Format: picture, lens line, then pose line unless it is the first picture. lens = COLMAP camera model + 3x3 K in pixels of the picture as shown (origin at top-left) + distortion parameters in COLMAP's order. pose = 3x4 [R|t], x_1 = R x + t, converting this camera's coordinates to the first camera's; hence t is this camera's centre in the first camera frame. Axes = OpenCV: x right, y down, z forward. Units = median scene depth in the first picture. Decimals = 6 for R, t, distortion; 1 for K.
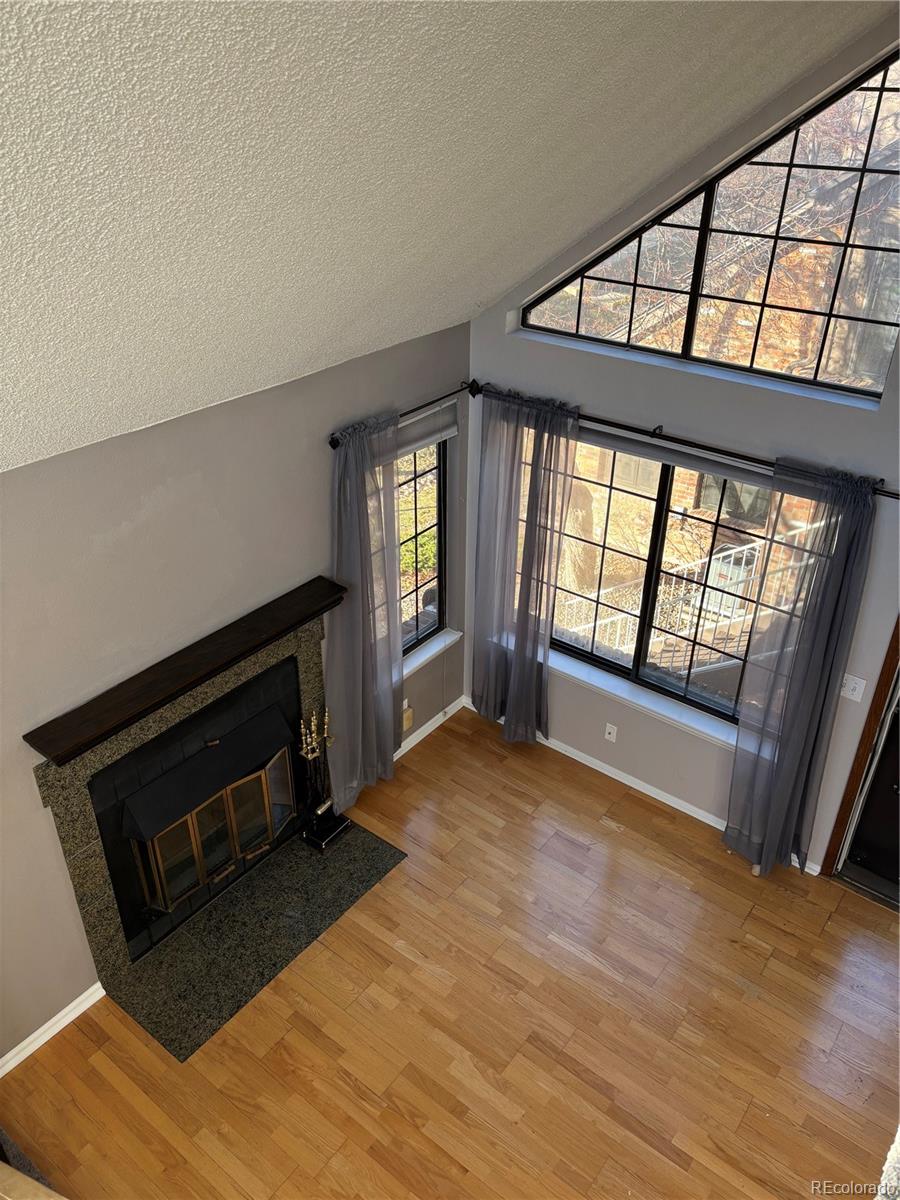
lens RADIAL K [[906.3, 0, 450.0], [0, 906.3, 600.0], [0, 0, 1]] dist [0.062446, -0.064489]
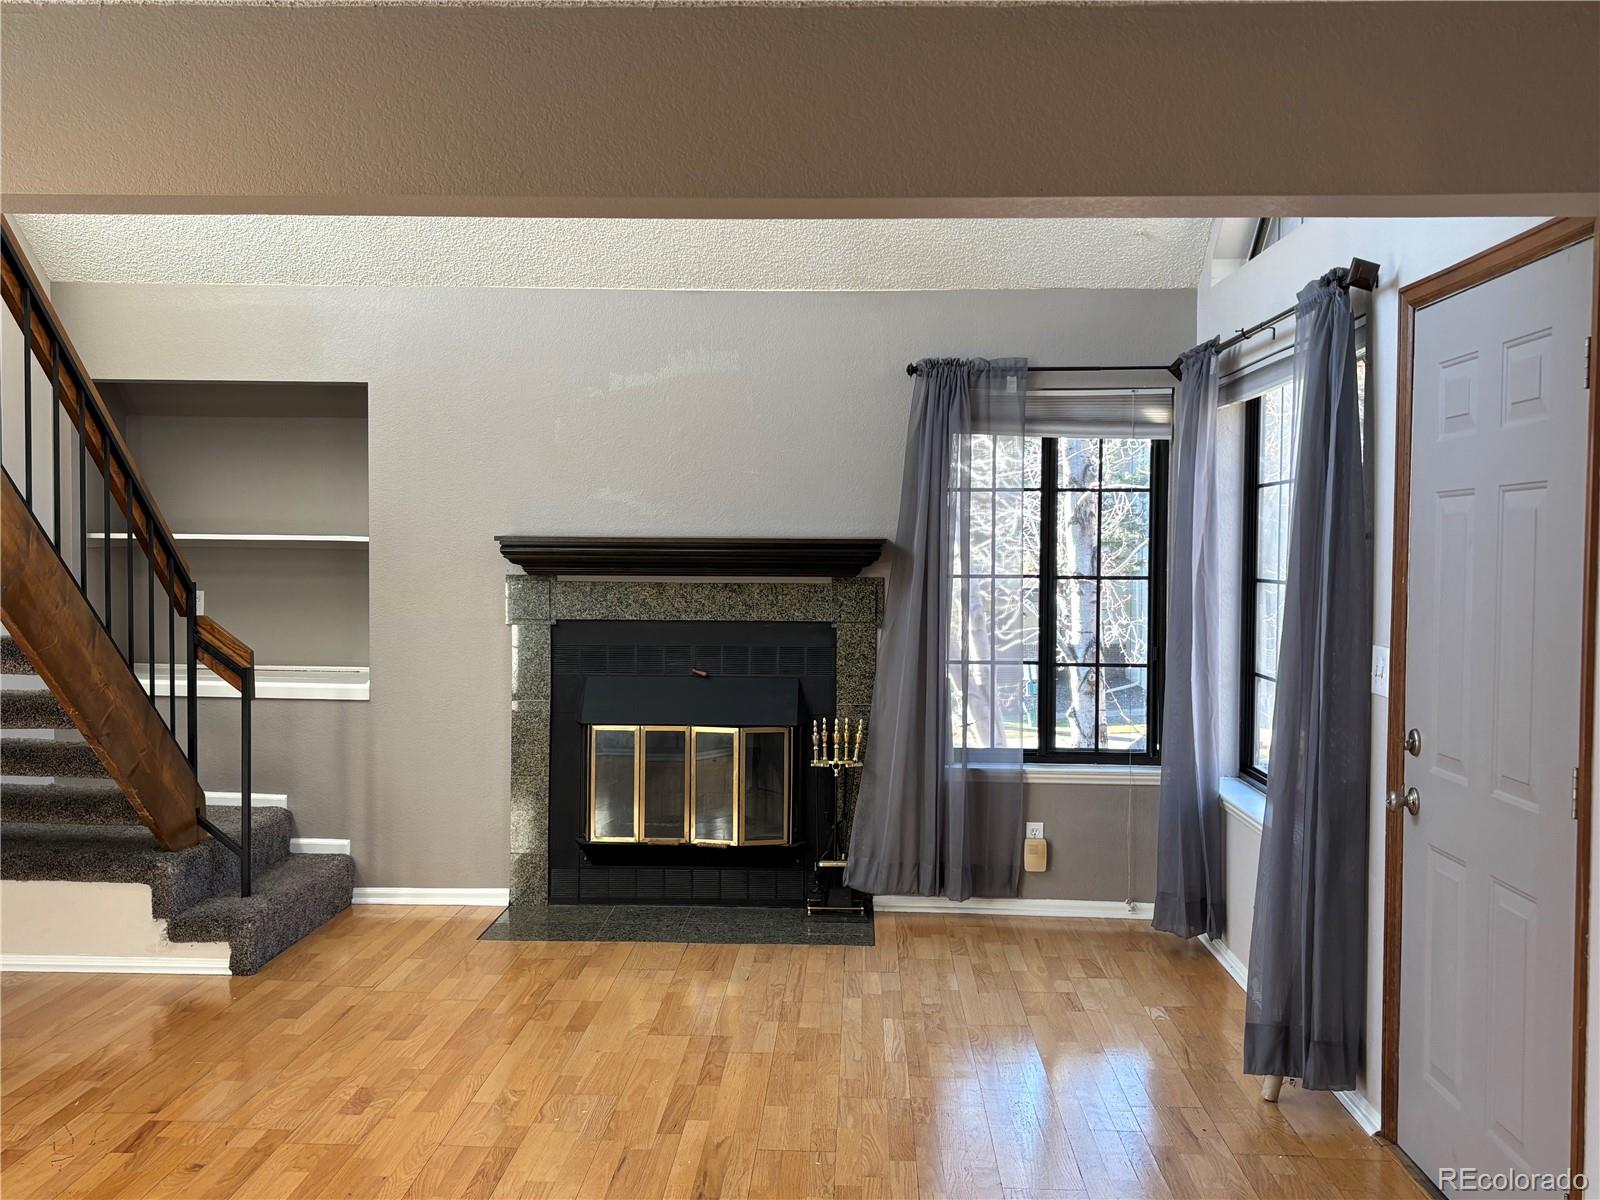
lens RADIAL K [[1548.5, 0, 800.0], [0, 1548.5, 600.0], [0, 0, 1]] dist [0.218610, -0.741290]
pose [[0.584457, 0.023081, -0.811096, 1.003026], [-0.421433, 0.862835, -0.279122, 0.470281], [0.693400, 0.504958, 0.514018, 0.260867]]
